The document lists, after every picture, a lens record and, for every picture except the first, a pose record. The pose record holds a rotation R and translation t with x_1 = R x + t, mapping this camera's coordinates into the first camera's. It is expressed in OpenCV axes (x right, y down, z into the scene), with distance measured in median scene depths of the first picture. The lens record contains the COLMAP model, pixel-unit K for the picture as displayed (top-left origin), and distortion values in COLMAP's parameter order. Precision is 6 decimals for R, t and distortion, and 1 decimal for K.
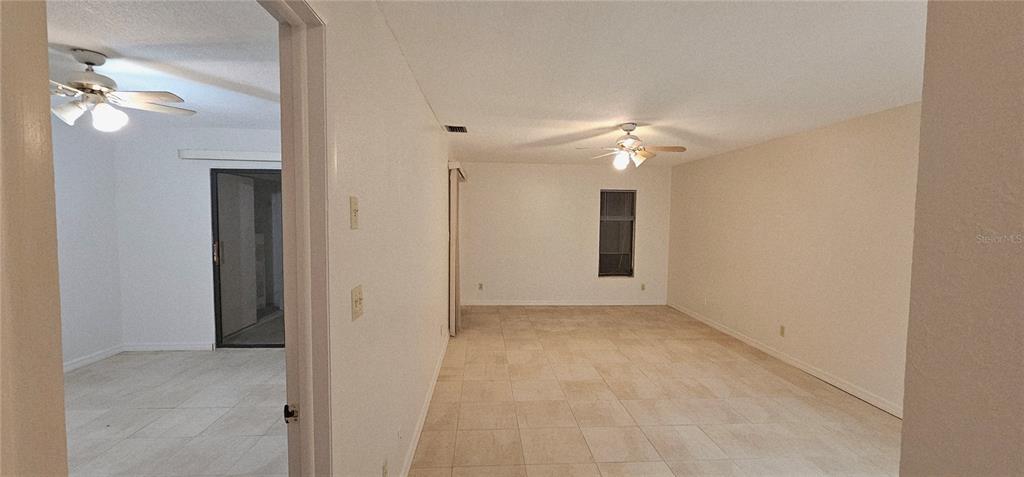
lens RADIAL K [[420.9, 0, 510.5], [0, 420.9, 239.1], [0, 0, 1]] dist [0.000541, -0.000645]
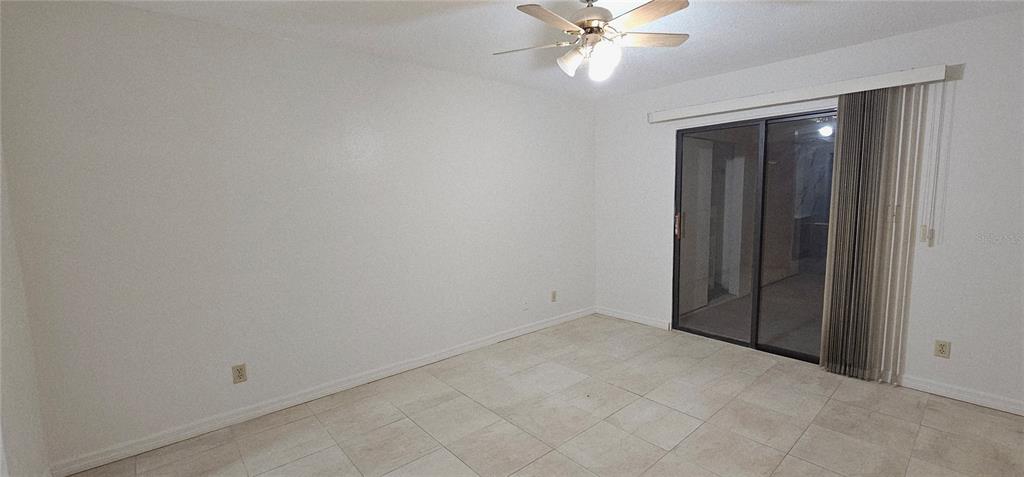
lens RADIAL K [[420.9, 0, 511.4], [0, 420.9, 241.1], [0, 0, 1]] dist [0.000541, -0.000645]
pose [[0.601801, 0.066716, -0.795855, -0.200363], [-0.018165, 0.997390, 0.069875, 0.010706], [0.798440, -0.027594, 0.601442, 0.180325]]
